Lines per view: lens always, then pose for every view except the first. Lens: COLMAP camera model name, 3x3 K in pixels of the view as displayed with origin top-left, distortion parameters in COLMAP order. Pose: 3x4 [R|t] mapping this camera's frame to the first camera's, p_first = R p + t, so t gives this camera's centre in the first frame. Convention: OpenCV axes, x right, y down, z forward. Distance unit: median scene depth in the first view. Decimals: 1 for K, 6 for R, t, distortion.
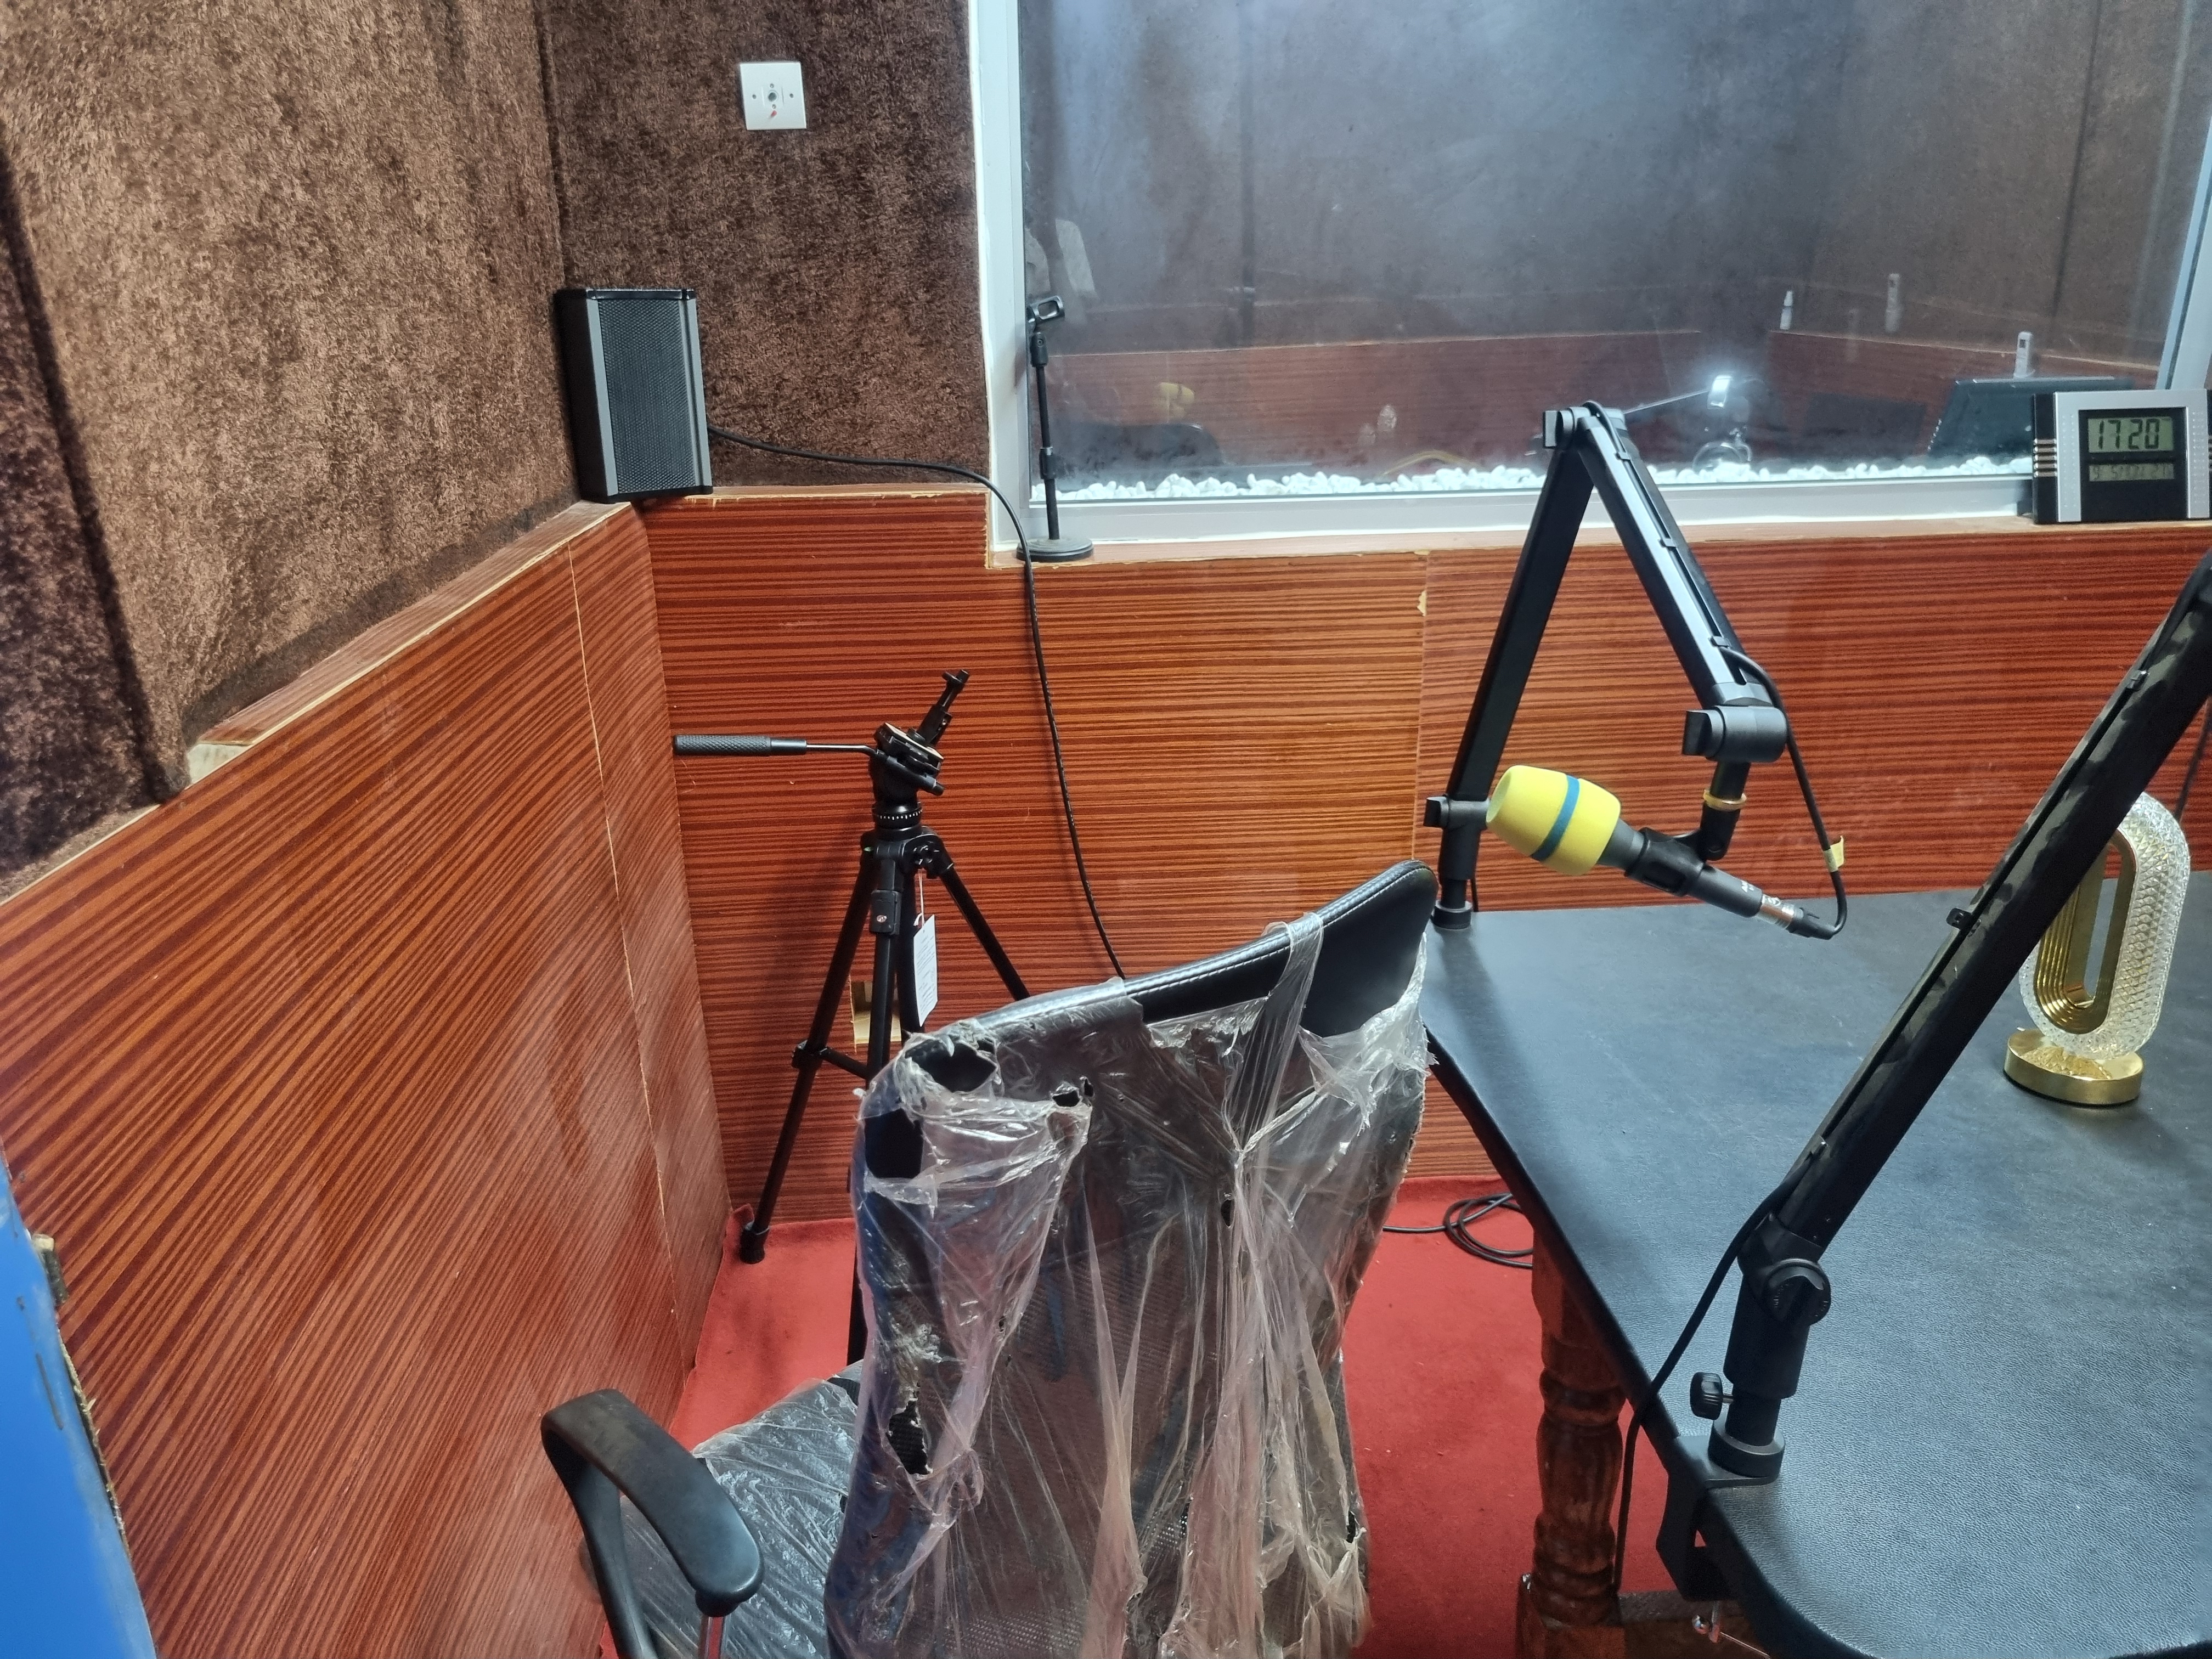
lens RADIAL K [[1697.3, 0, 1094.4], [0, 1697.3, 846.9], [0, 0, 1]] dist [0.060181, -0.037077]
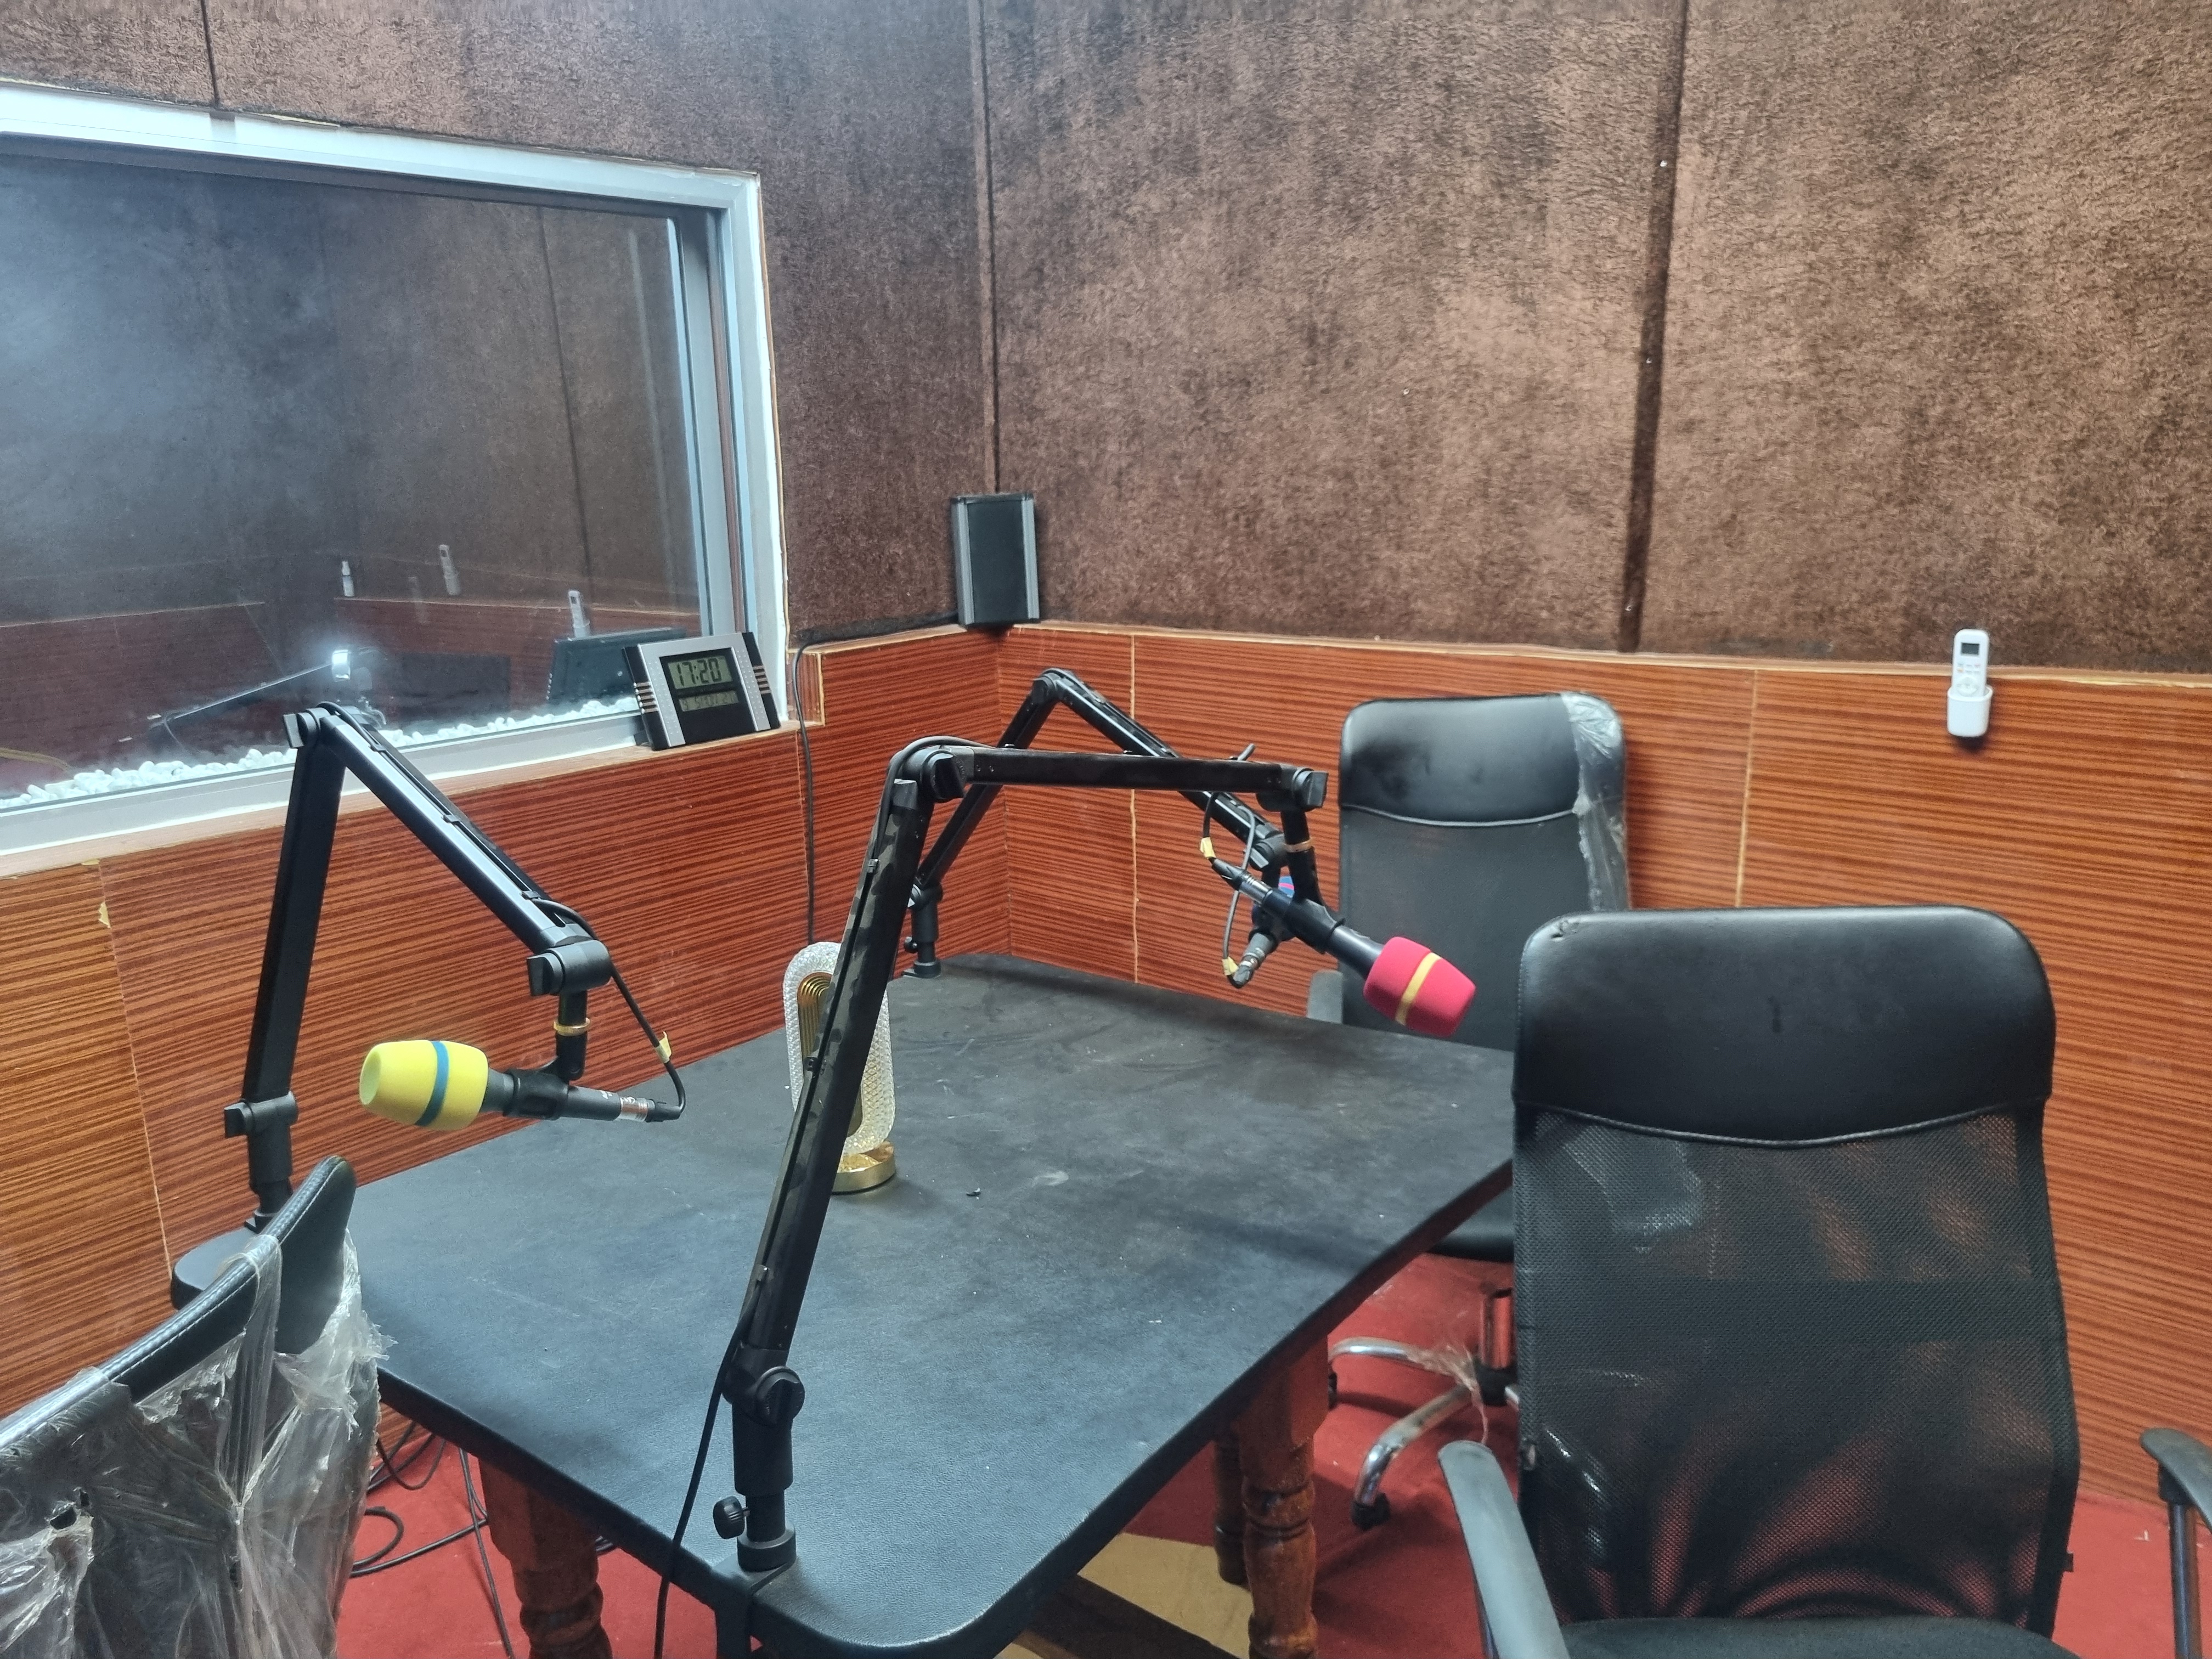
lens RADIAL K [[1697.3, 0, 1101.1], [0, 1697.3, 827.0], [0, 0, 1]] dist [0.060181, -0.037077]
pose [[0.691001, -0.166010, 0.703532, -0.161504], [0.268238, 0.962668, -0.036303, -0.018336], [-0.671242, 0.213800, 0.709736, -0.078733]]
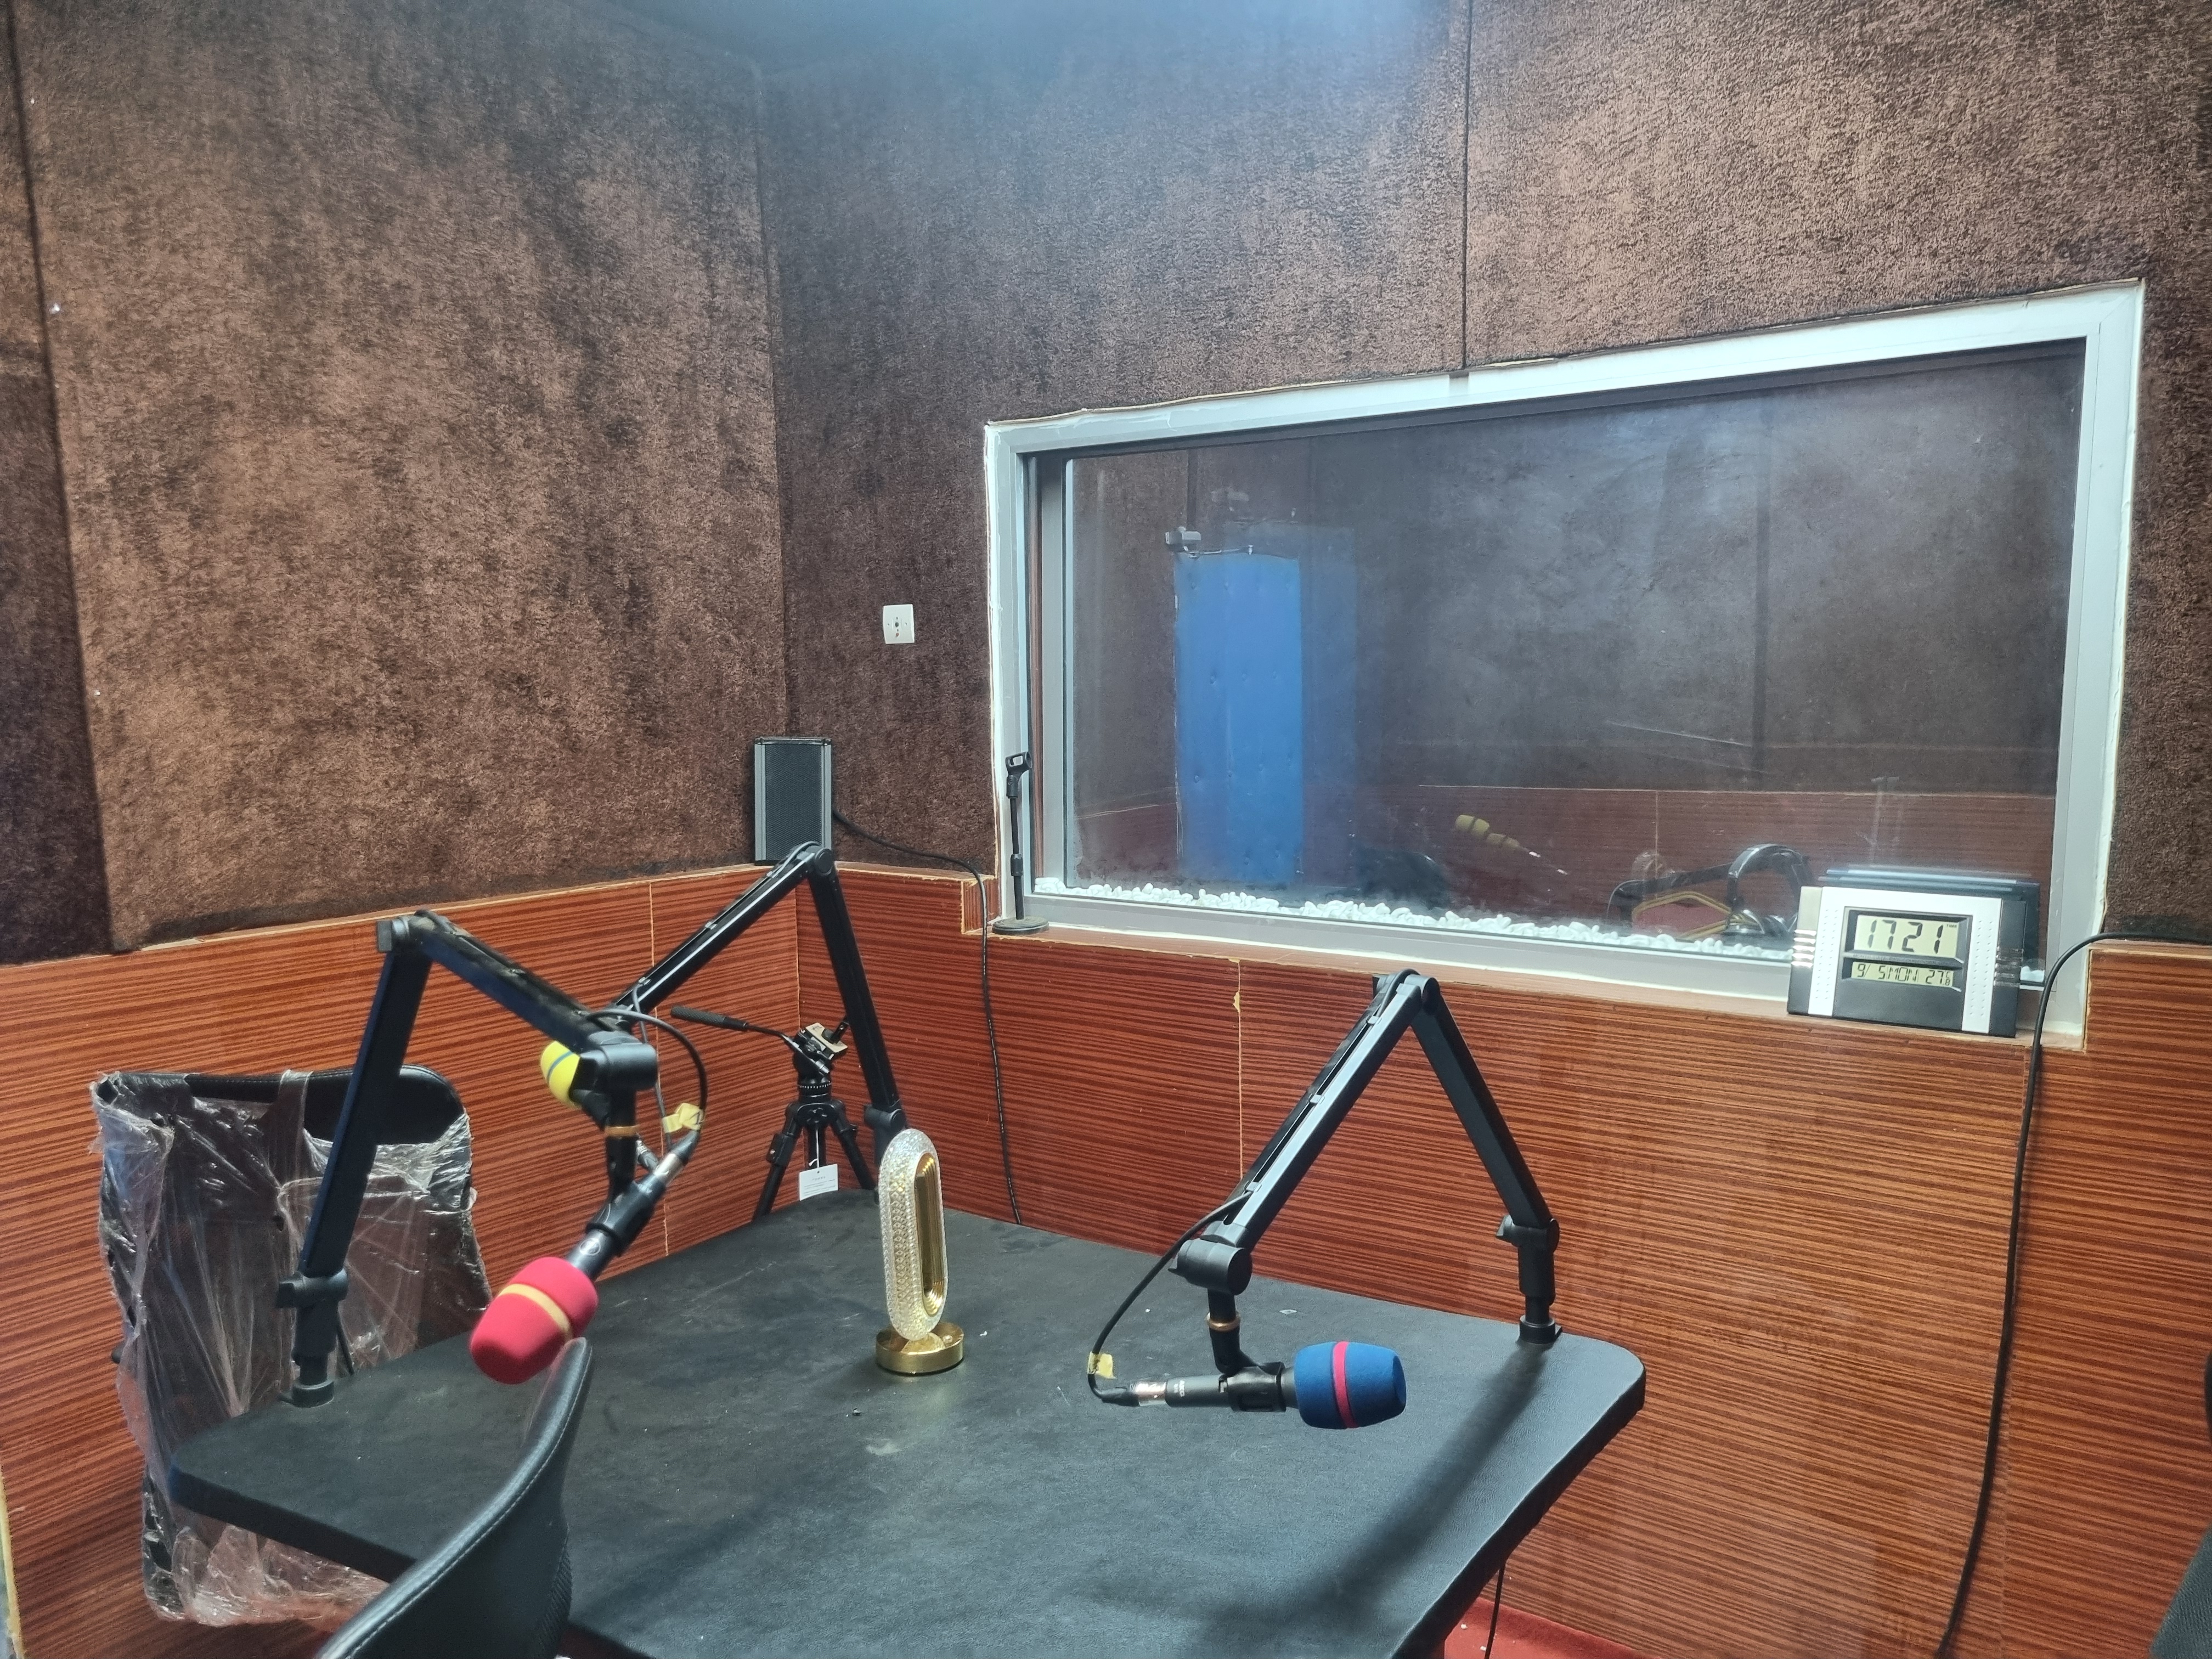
lens RADIAL K [[1697.3, 0, 1099.7], [0, 1697.3, 832.1], [0, 0, 1]] dist [0.060181, -0.037077]
pose [[0.774249, 0.070039, -0.628994, 1.670505], [-0.215891, 0.963473, -0.158464, -0.087445], [0.594920, 0.258484, 0.761089, -0.035831]]
